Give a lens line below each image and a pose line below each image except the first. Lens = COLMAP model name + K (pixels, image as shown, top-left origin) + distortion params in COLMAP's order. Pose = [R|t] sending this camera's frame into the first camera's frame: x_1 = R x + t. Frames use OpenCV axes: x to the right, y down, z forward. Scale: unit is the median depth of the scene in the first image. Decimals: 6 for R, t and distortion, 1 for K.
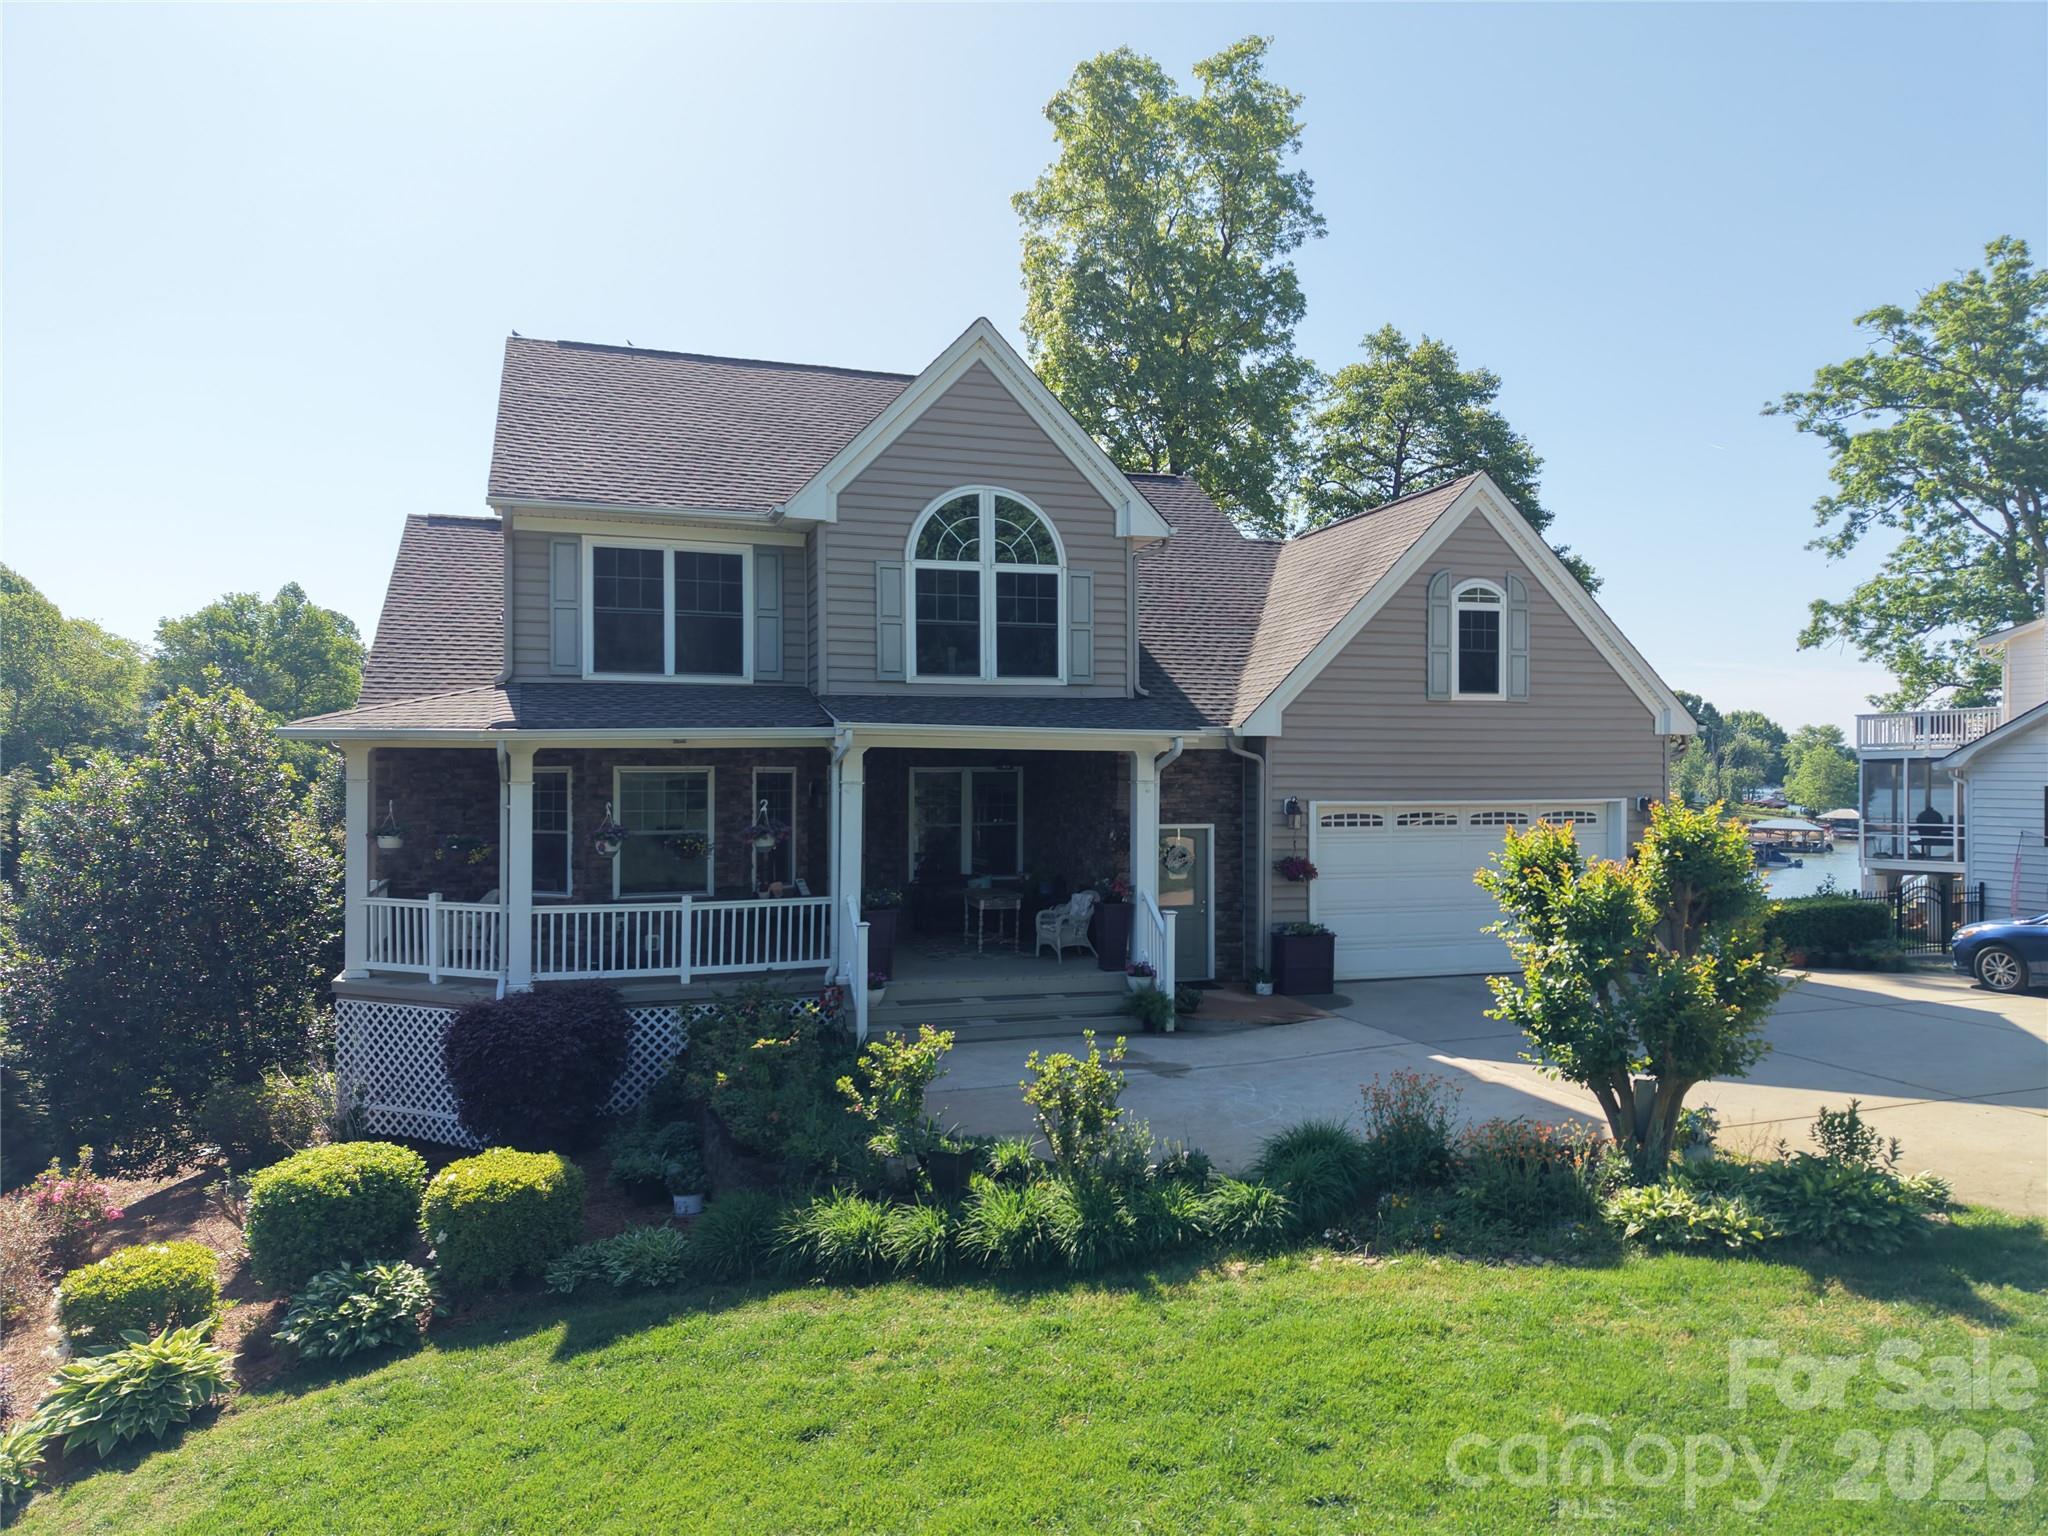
lens RADIAL K [[1332.2, 0, 1028.5], [0, 1332.2, 774.8], [0, 0, 1]] dist [0.011098, -0.003244]
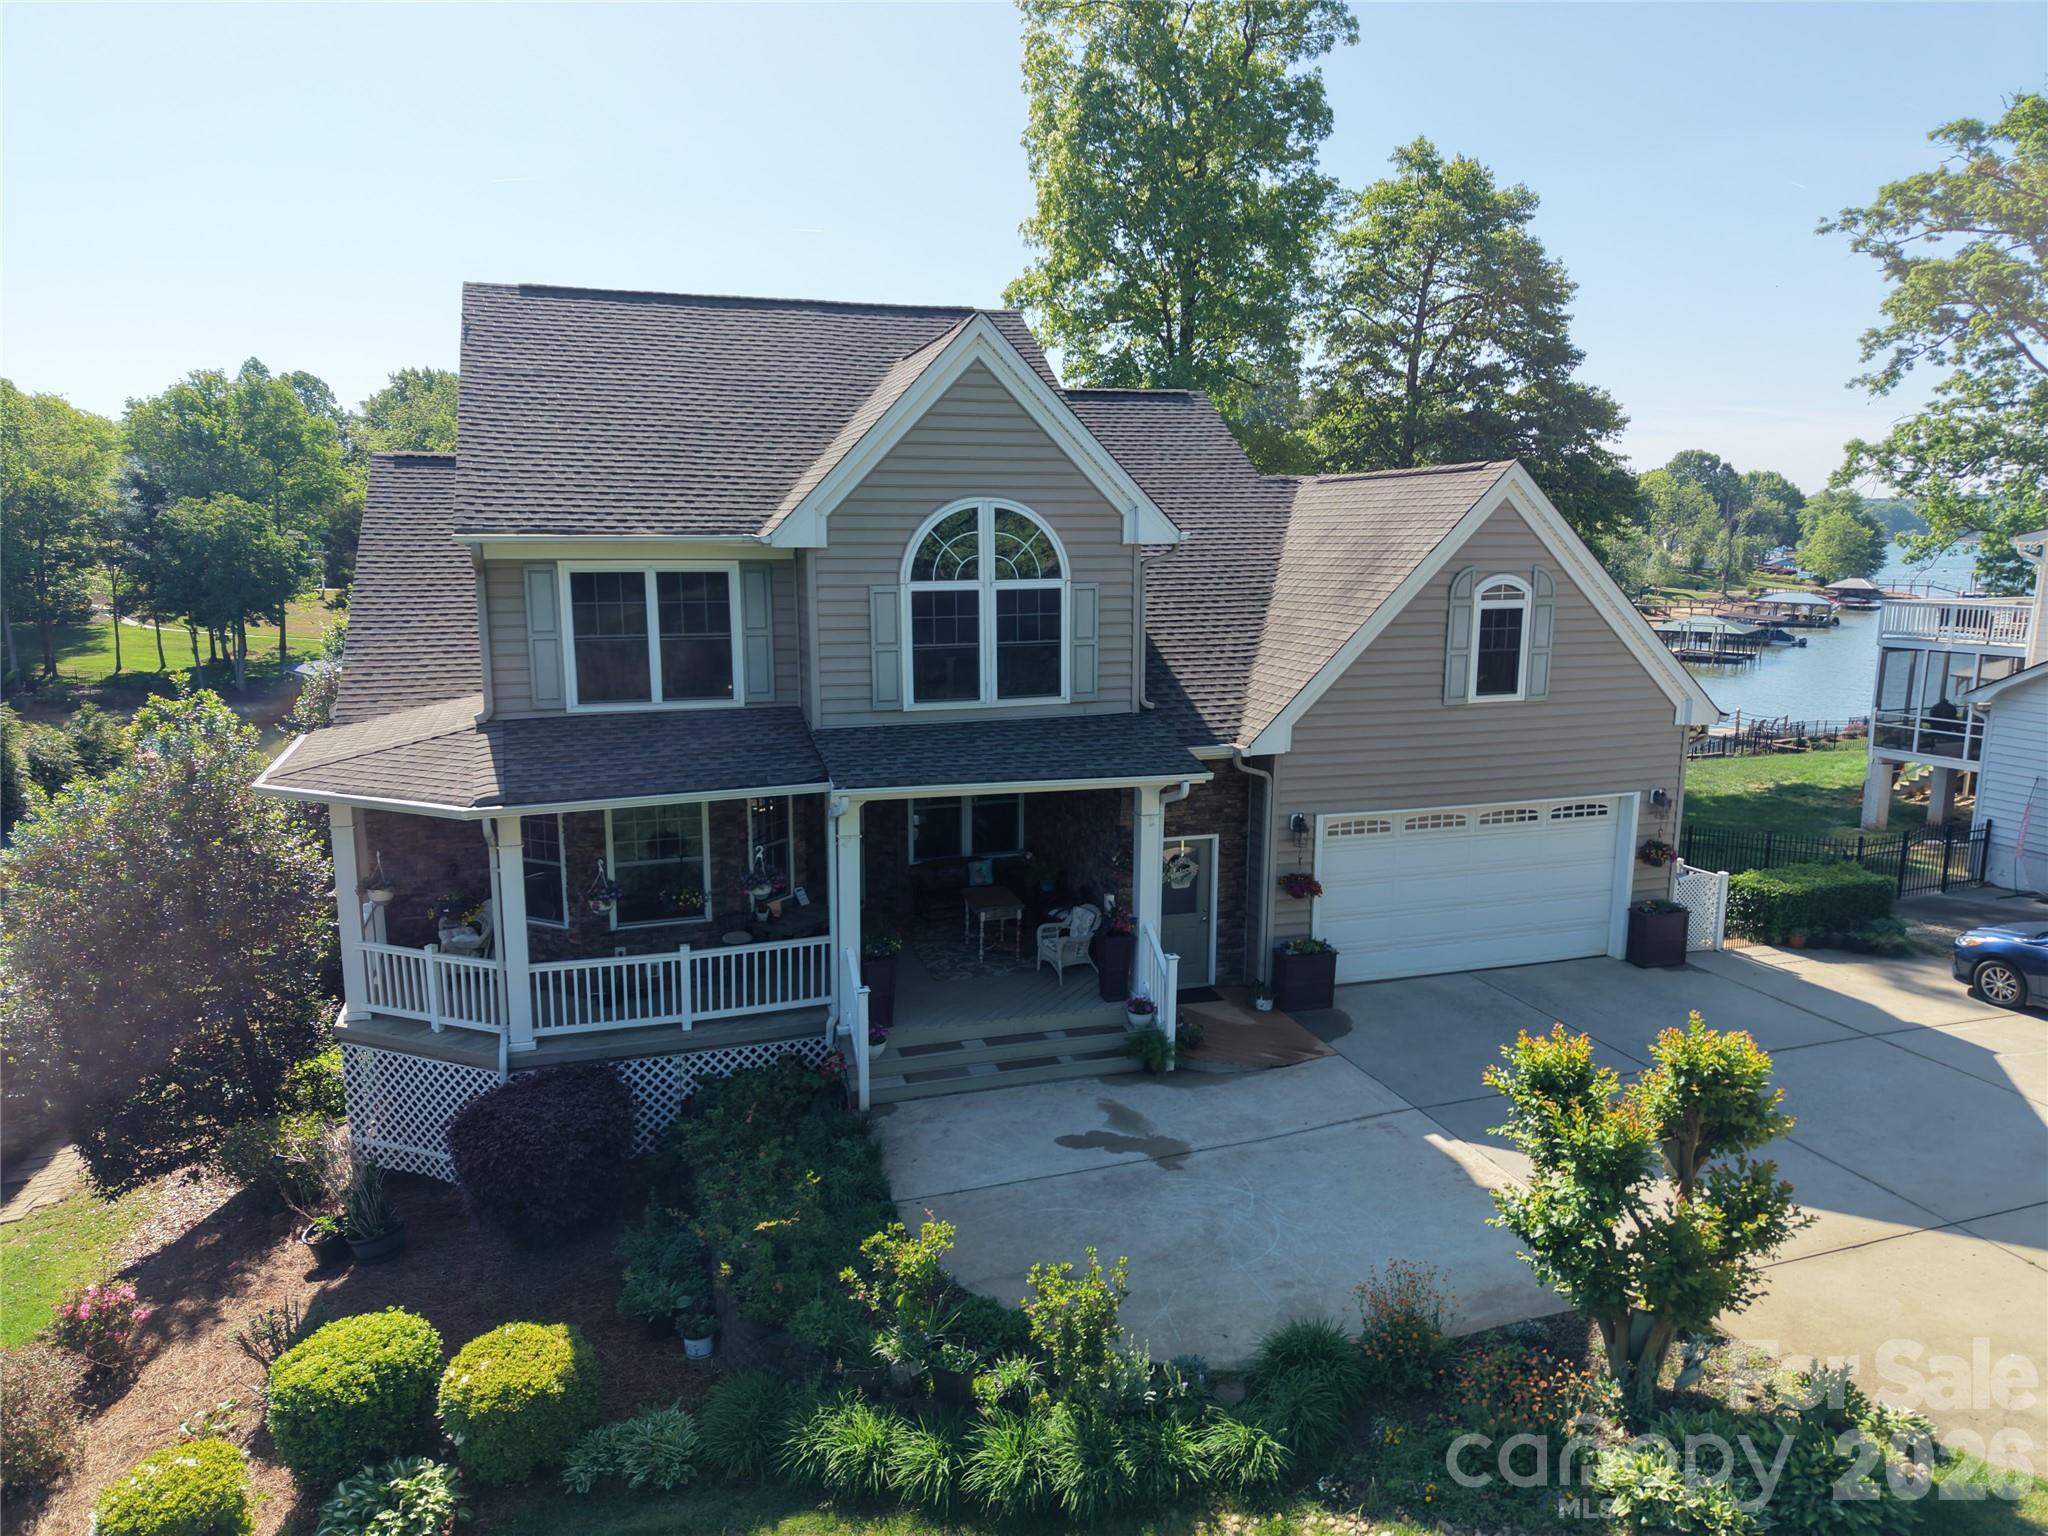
lens RADIAL K [[1332.2, 0, 1028.5], [0, 1332.2, 768.1], [0, 0, 1]] dist [0.011098, -0.003244]
pose [[0.999998, 0.001876, 0.000115, -0.001177], [-0.001866, 0.984173, 0.177201, -0.194651], [0.000220, -0.177201, 0.984175, 0.043708]]
